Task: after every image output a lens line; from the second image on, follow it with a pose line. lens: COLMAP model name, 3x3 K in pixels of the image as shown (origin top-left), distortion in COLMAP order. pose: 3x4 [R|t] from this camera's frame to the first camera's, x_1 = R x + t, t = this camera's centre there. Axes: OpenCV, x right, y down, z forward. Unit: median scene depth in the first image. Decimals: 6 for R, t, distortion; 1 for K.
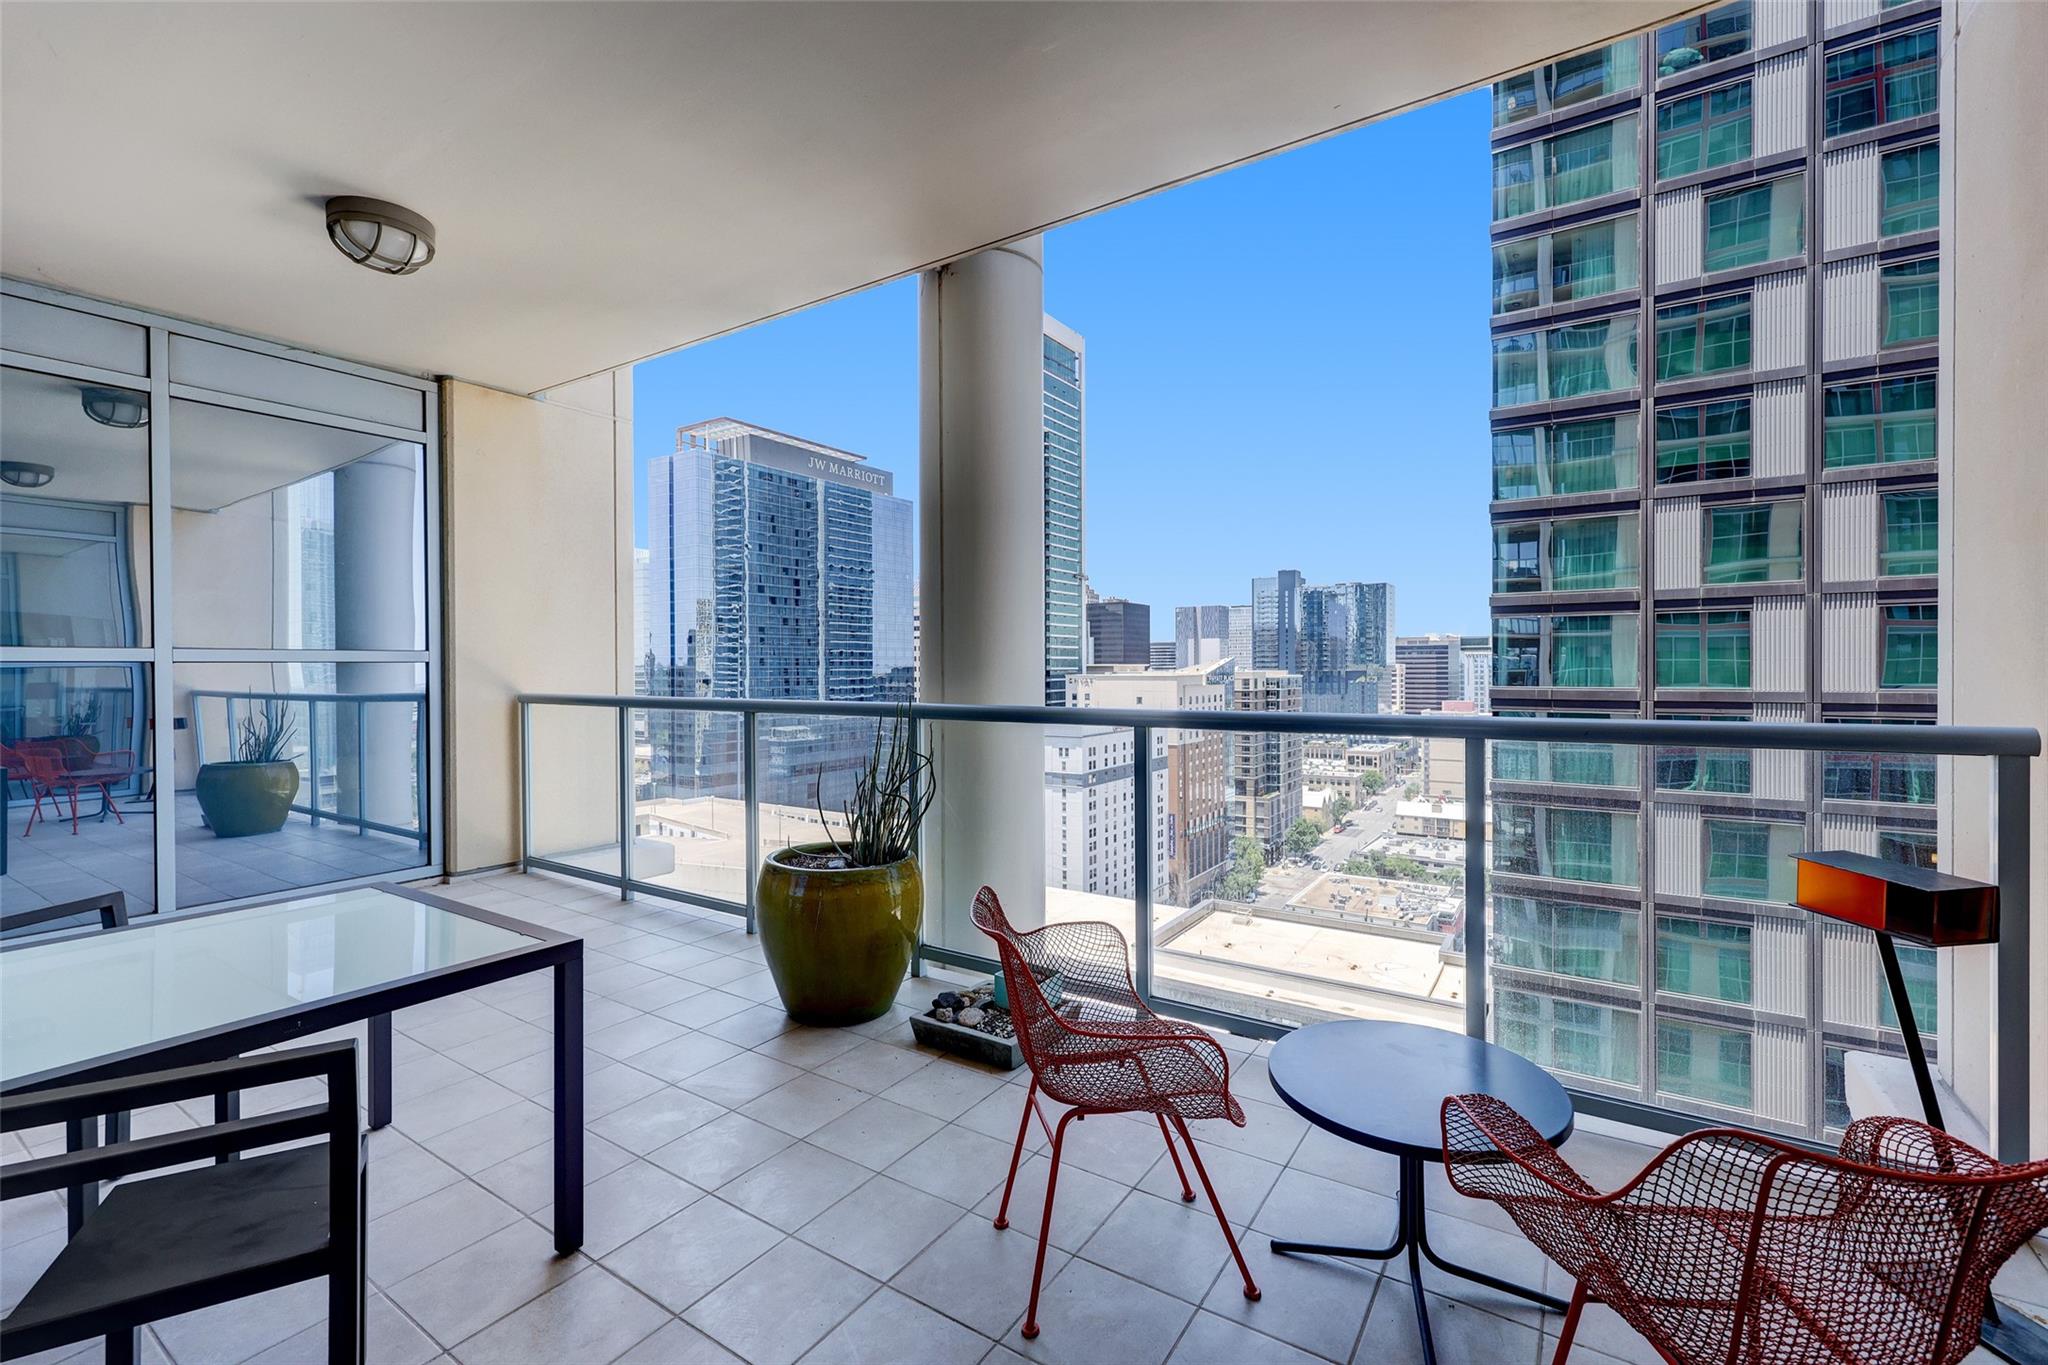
lens RADIAL K [[871.2, 0, 1052.8], [0, 871.2, 675.1], [0, 0, 1]] dist [0.001115, 0.000118]
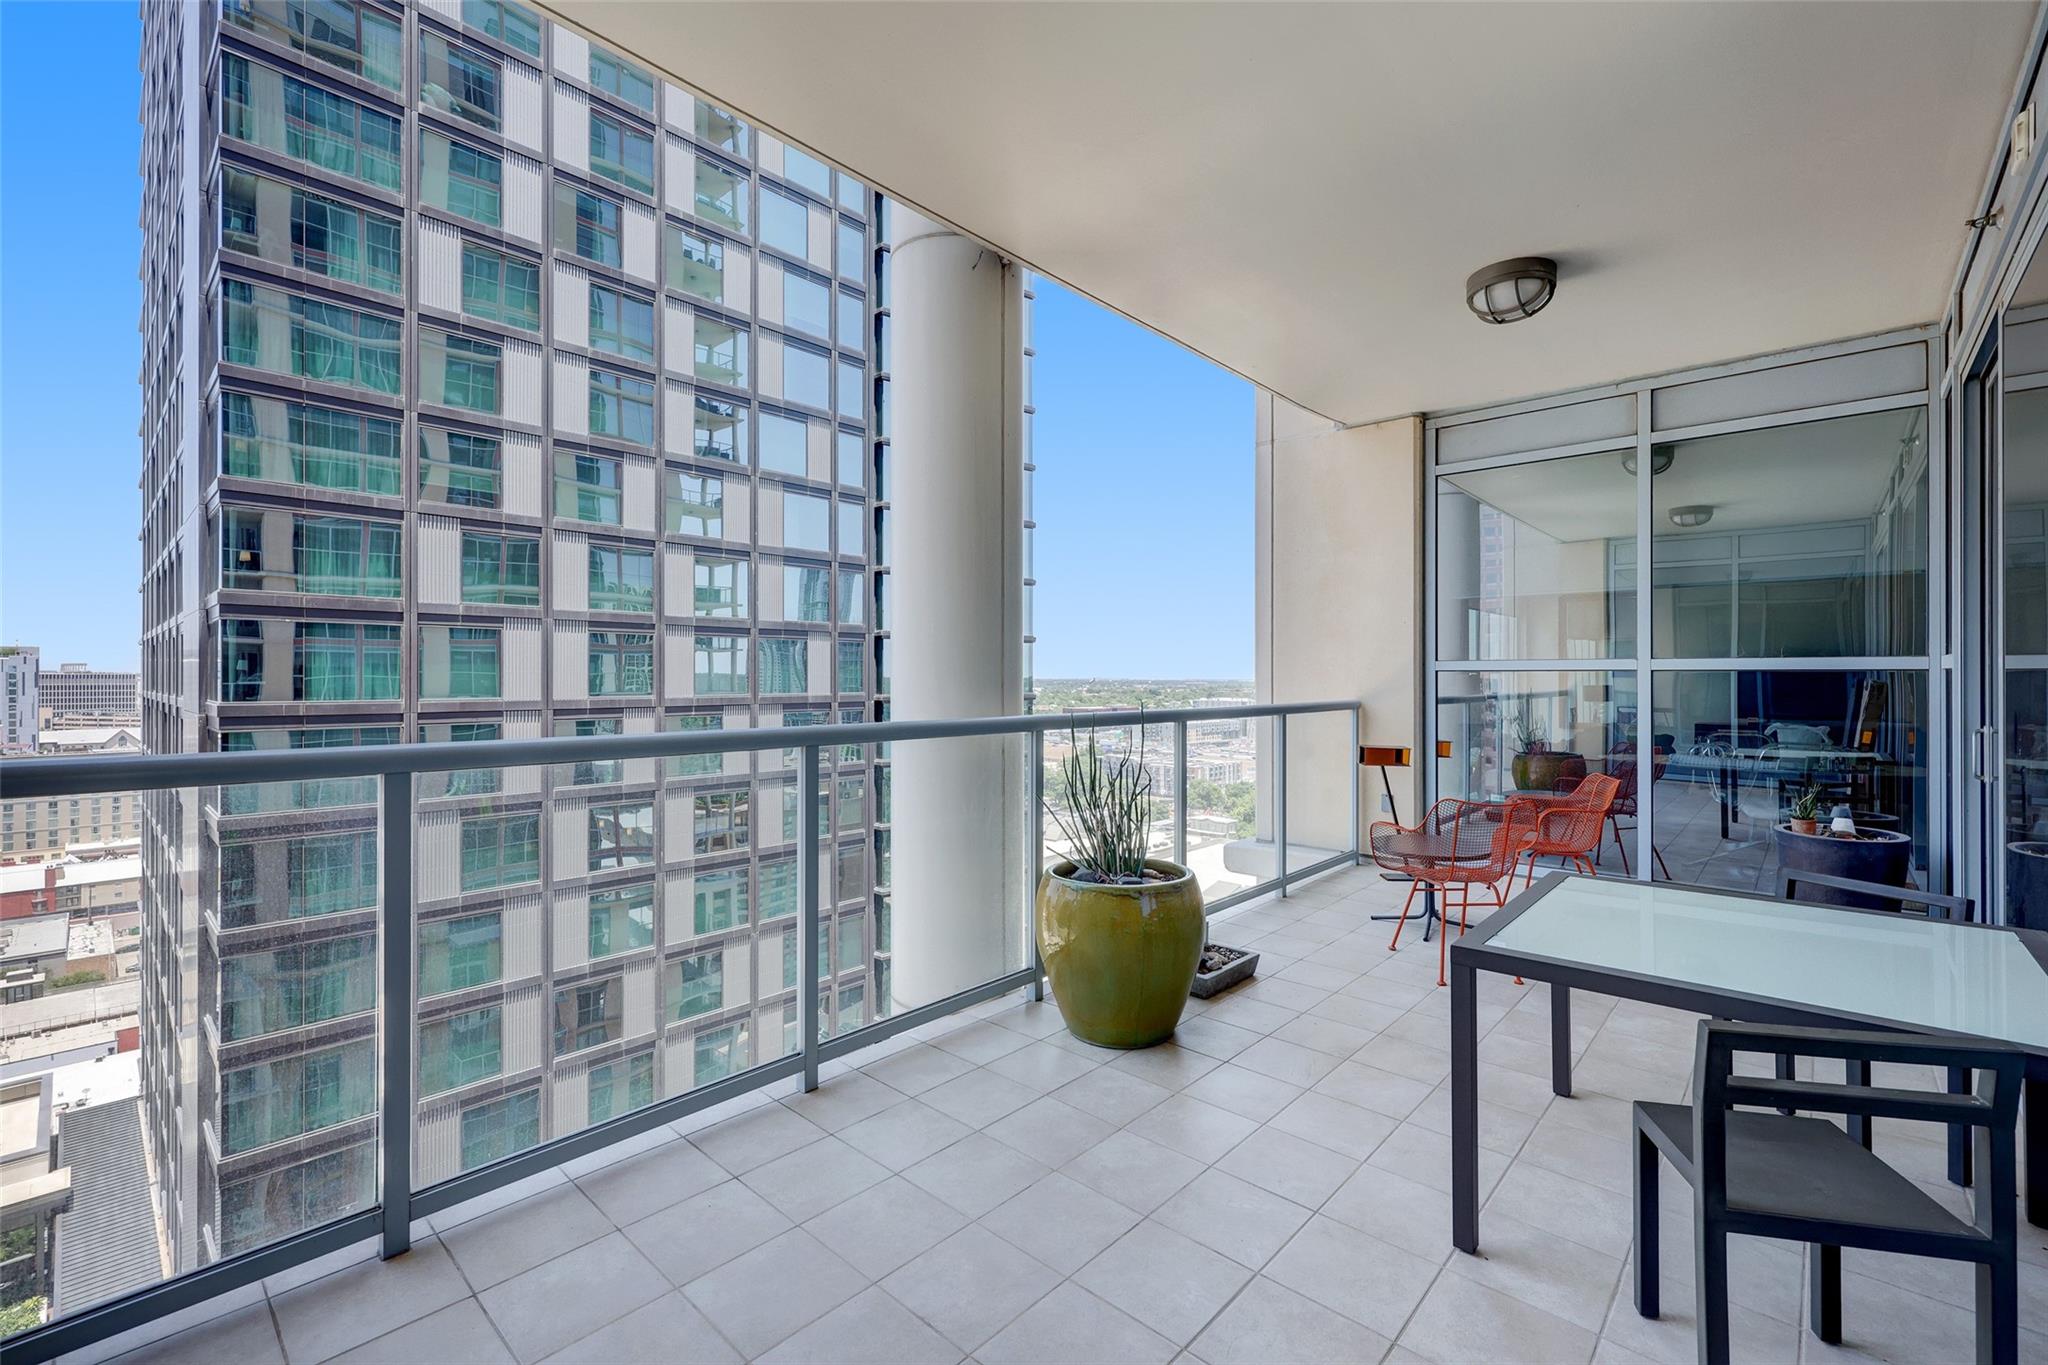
lens RADIAL K [[858.3, 0, 1019.9], [0, 858.3, 677.0], [0, 0, 1]] dist [0.012930, 0.000013]
pose [[0.195387, 0.007573, 0.980697, -0.161572], [0.005038, 0.999949, -0.008725, 0.000814], [-0.980713, 0.006646, 0.195339, 0.123377]]
